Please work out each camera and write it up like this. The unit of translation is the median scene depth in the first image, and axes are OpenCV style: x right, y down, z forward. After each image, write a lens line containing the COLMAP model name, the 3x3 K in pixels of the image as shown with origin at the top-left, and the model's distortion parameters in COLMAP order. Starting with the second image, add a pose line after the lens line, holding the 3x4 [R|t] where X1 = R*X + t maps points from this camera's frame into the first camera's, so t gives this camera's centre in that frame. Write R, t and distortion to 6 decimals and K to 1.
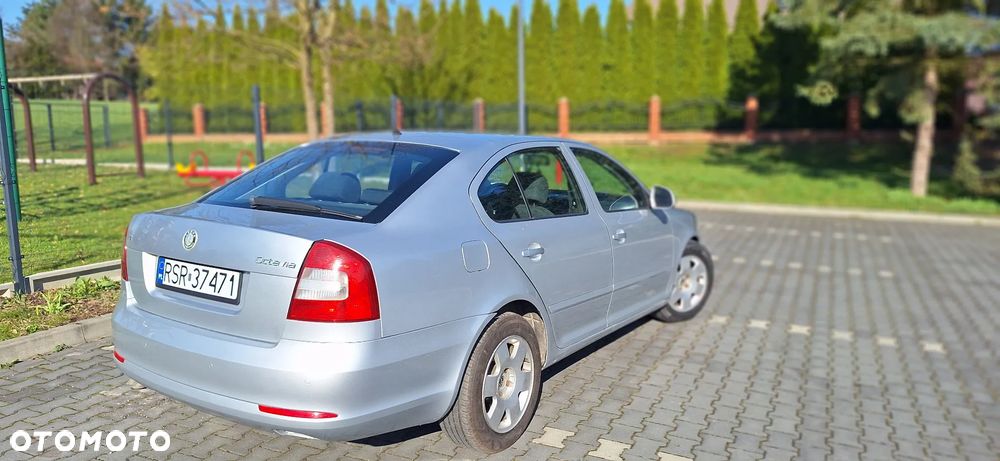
lens RADIAL K [[716.4, 0, 482.2], [0, 716.4, 252.5], [0, 0, 1]] dist [0.046410, -0.010630]
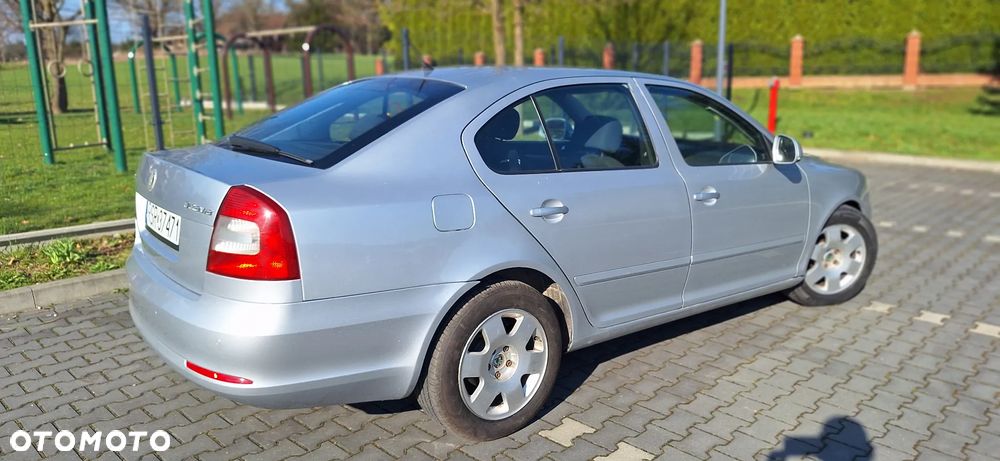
lens RADIAL K [[725.2, 0, 488.5], [0, 725.2, 248.6], [0, 0, 1]] dist [0.066126, -0.053378]
pose [[0.952352, 0.061704, -0.298693, 0.196235], [-0.043826, 0.996844, 0.066193, -0.007160], [0.301835, -0.049949, 0.952051, 0.134447]]
